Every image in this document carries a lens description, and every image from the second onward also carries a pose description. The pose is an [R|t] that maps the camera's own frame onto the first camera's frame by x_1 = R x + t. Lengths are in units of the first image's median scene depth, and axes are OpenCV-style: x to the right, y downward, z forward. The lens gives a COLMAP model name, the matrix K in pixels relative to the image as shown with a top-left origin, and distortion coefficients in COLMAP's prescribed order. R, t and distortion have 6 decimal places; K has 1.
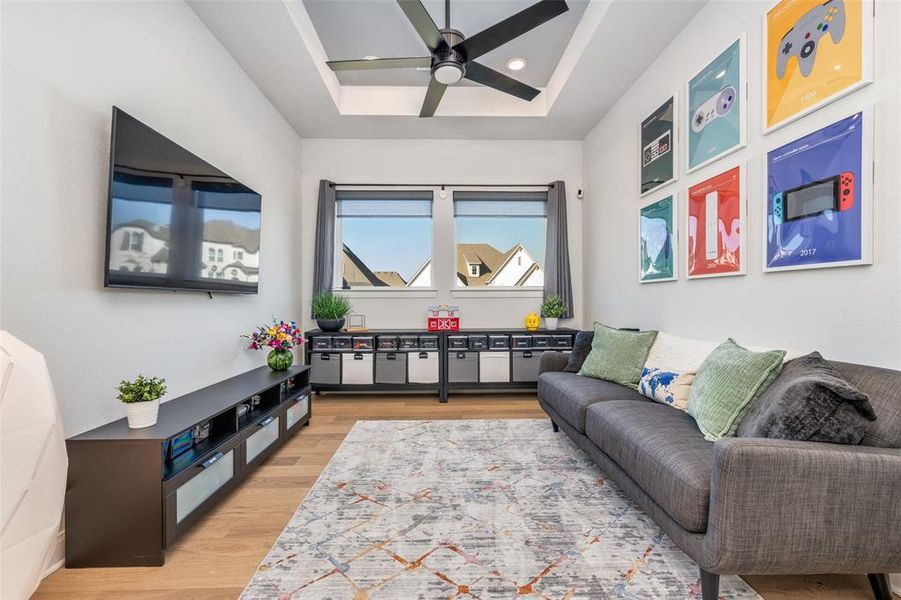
lens RADIAL K [[368.0, 0, 443.2], [0, 368.0, 302.6], [0, 0, 1]] dist [0.000113, -0.000275]
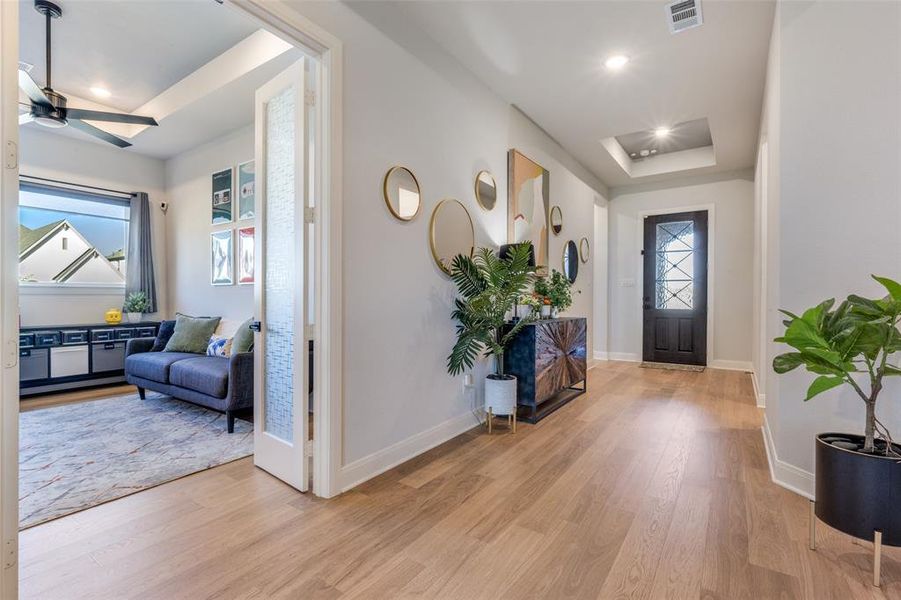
lens RADIAL K [[420.7, 0, 457.4], [0, 420.7, 301.2], [0, 0, 1]] dist [0.000176, 0.000962]
pose [[0.563225, -0.001606, 0.826302, -0.309410], [0.001643, 0.999998, 0.000824, 0.009108], [-0.826302, 0.000894, 0.563227, -0.786277]]
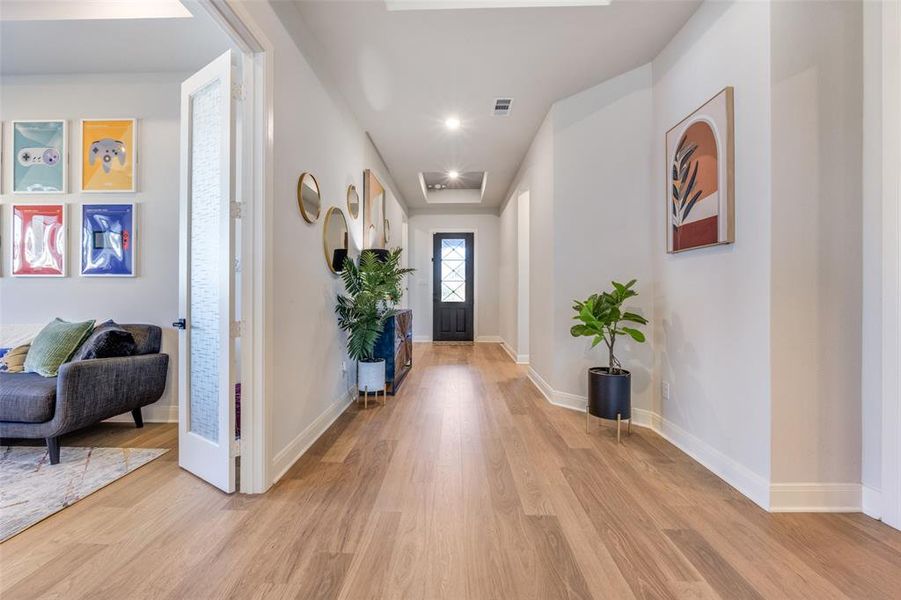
lens RADIAL K [[359.4, 0, 457.4], [0, 359.4, 292.5], [0, 0, 1]] dist [-0.004155, 0.000805]
pose [[0.013631, 0.007799, 0.999877, -0.489817], [0.006089, 0.999950, -0.007882, 0.007870], [-0.999889, 0.006196, 0.013583, -0.490659]]
